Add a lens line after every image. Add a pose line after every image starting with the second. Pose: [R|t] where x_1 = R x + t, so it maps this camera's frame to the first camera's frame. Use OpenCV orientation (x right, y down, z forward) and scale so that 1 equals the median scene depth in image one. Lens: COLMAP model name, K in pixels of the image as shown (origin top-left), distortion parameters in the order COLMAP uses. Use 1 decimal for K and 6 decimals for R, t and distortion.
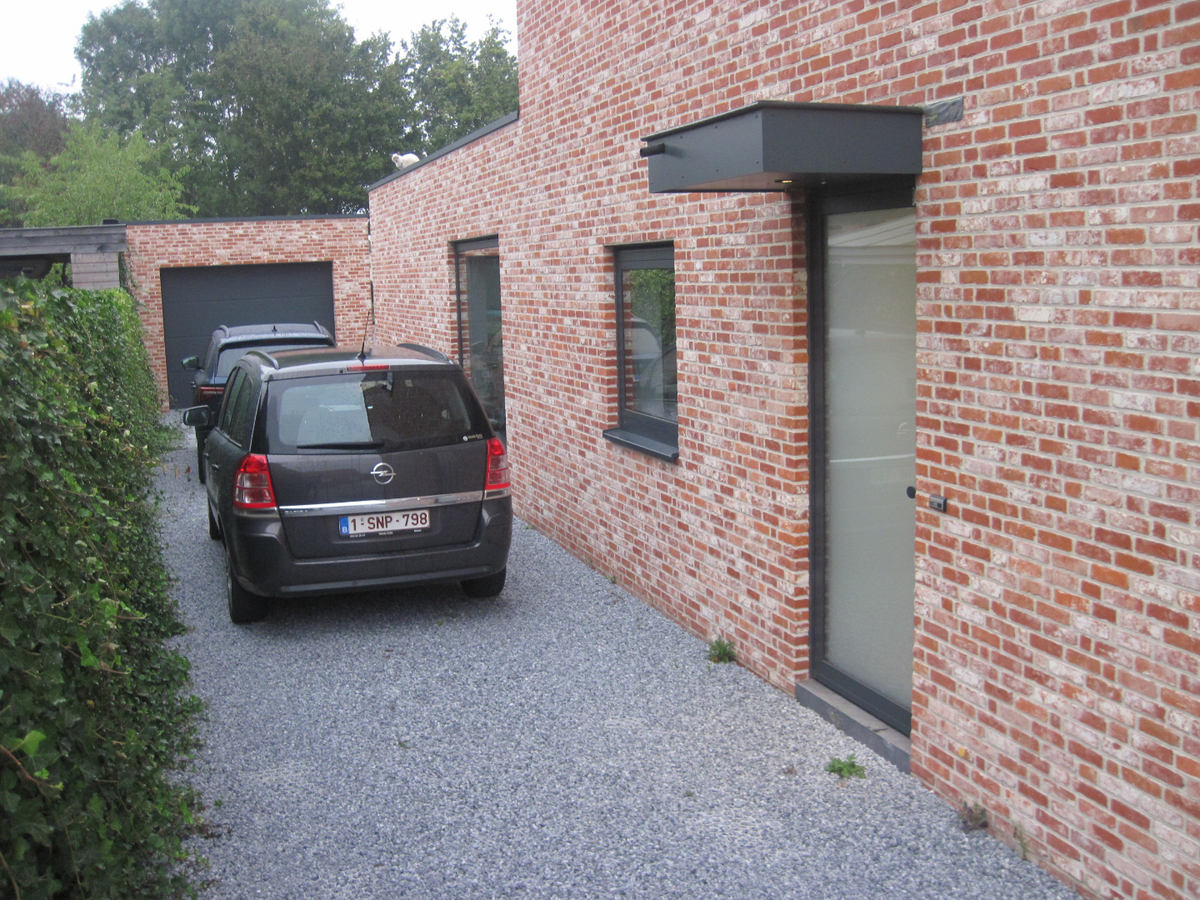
lens RADIAL K [[1242.4, 0, 602.8], [0, 1242.4, 443.4], [0, 0, 1]] dist [-0.182128, 0.174302]
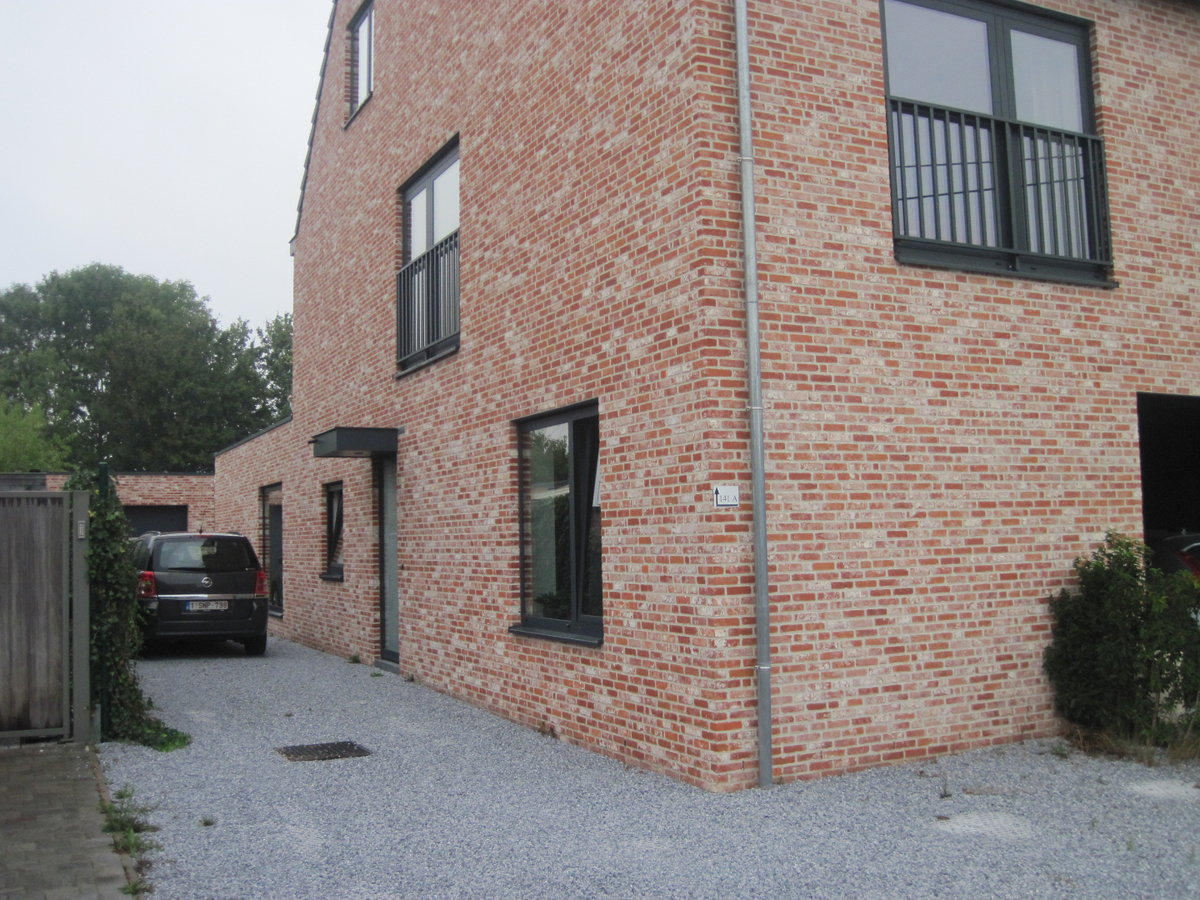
lens RADIAL K [[1242.4, 0, 602.8], [0, 1242.4, 443.4], [0, 0, 1]] dist [-0.182128, 0.174302]
pose [[0.993493, 0.017801, 0.112493, 0.160072], [0.007153, 0.976008, -0.217615, 0.152914], [-0.113668, 0.217004, 0.969530, -0.722834]]
